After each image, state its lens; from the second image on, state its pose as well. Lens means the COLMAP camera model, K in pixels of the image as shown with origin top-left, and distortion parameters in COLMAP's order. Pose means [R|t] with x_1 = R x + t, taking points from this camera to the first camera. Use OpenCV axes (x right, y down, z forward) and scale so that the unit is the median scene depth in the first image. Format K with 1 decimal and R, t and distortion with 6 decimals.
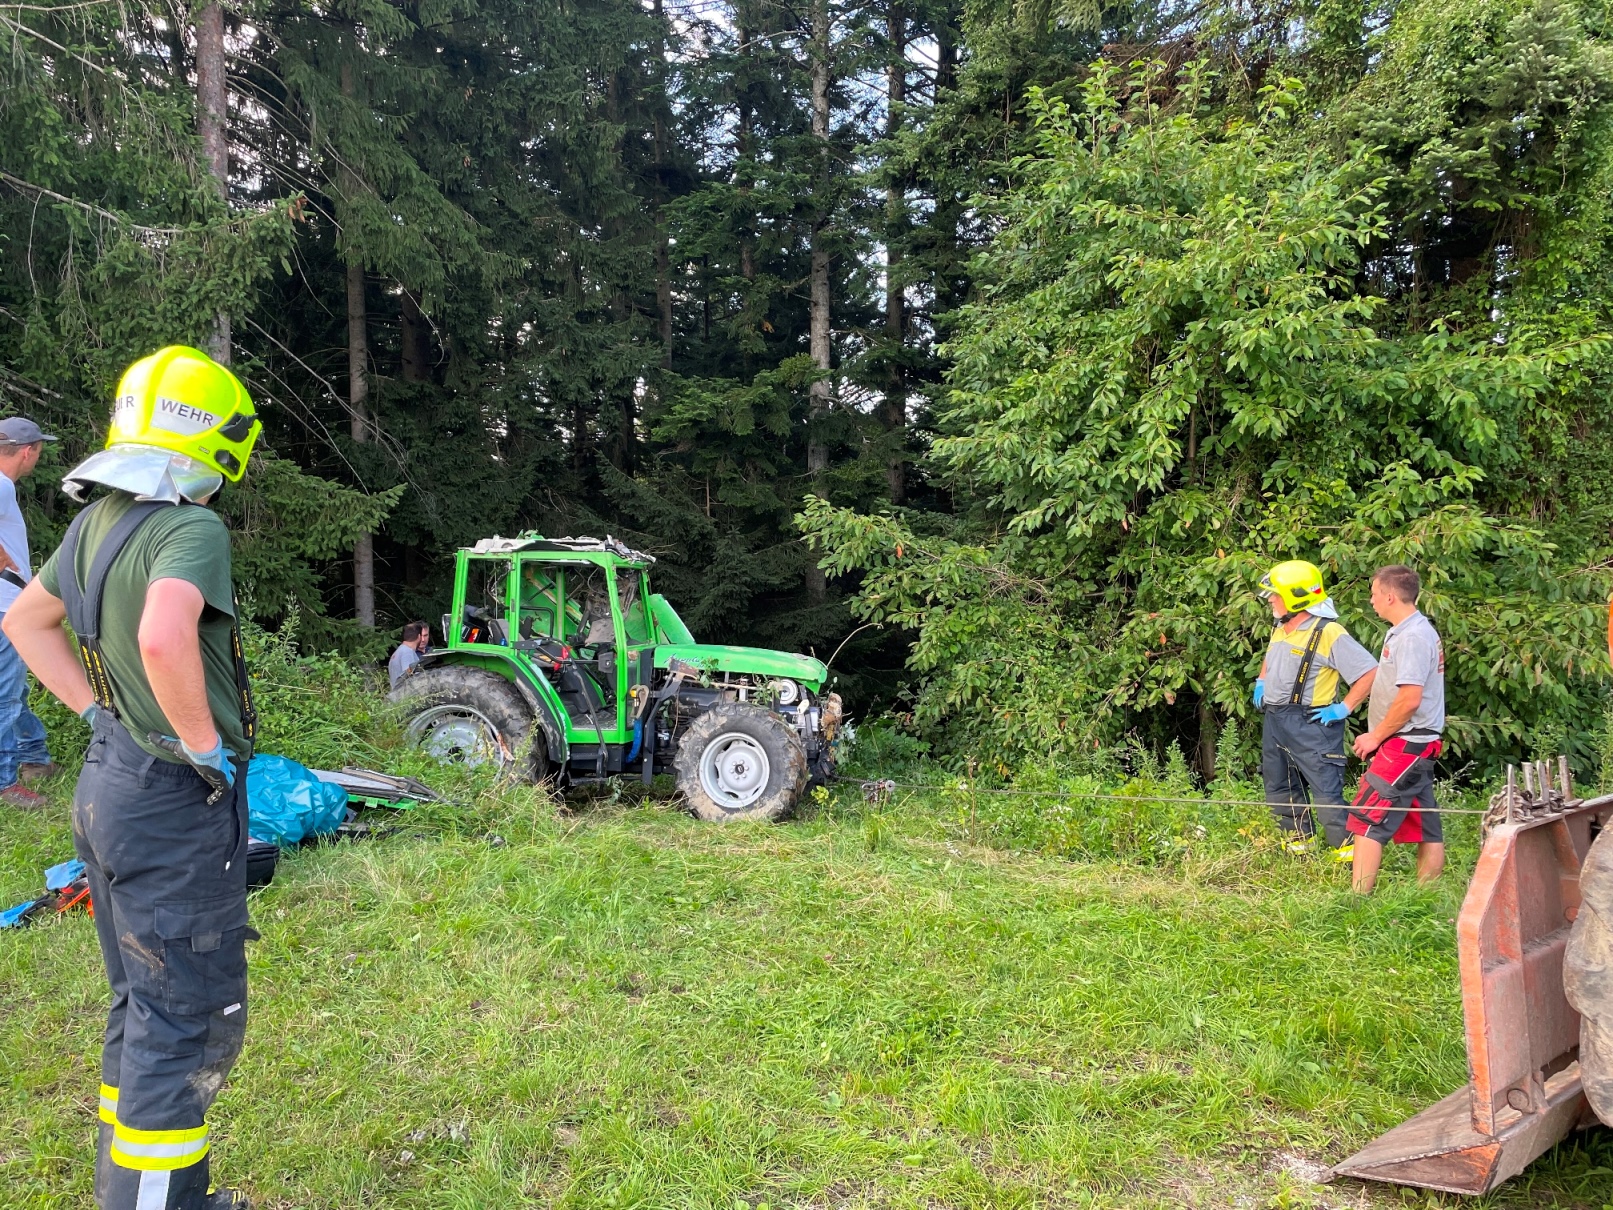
lens RADIAL K [[1232.0, 0, 810.2], [0, 1232.0, 616.9], [0, 0, 1]] dist [-0.003470, -0.021673]
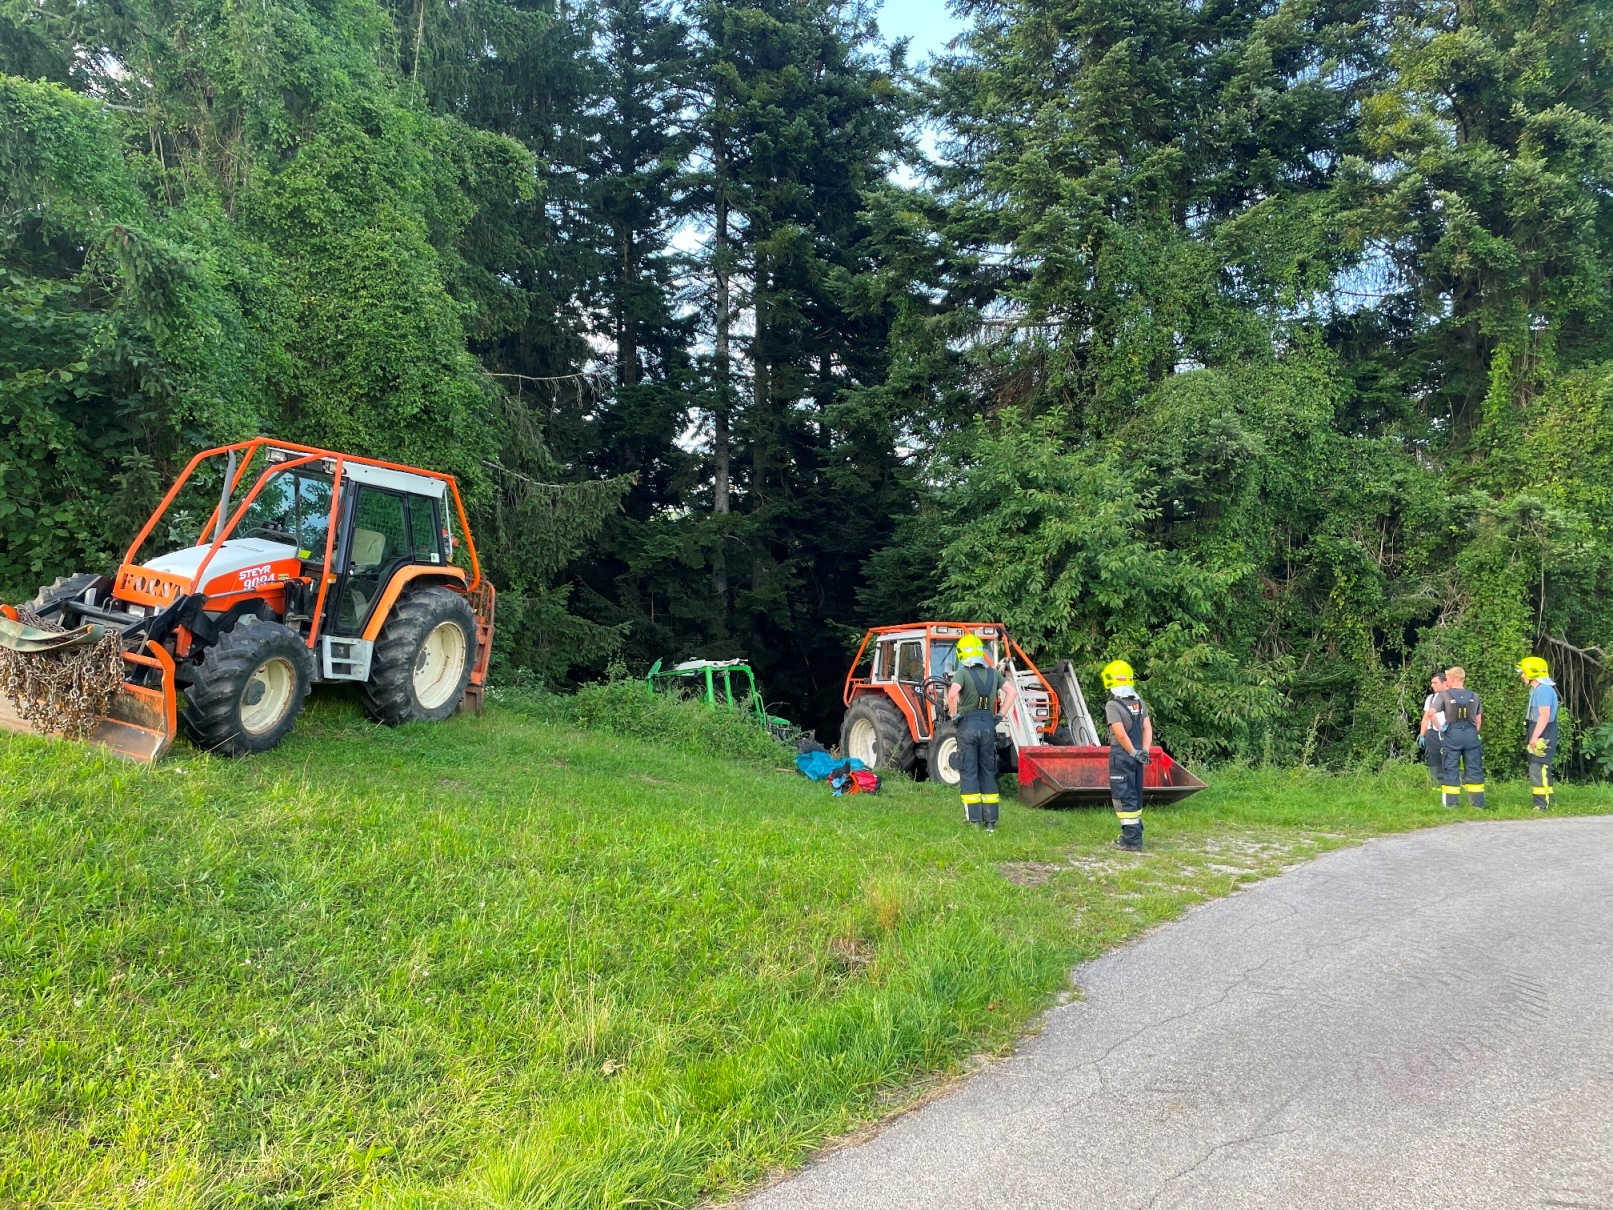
lens RADIAL K [[1232.0, 0, 801.6], [0, 1232.0, 599.6], [0, 0, 1]] dist [-0.003470, -0.021673]
pose [[0.962988, 0.013664, 0.269196, -0.703183], [0.007436, 0.996987, -0.077208, -0.000778], [-0.269440, 0.076352, 0.959986, -0.872556]]
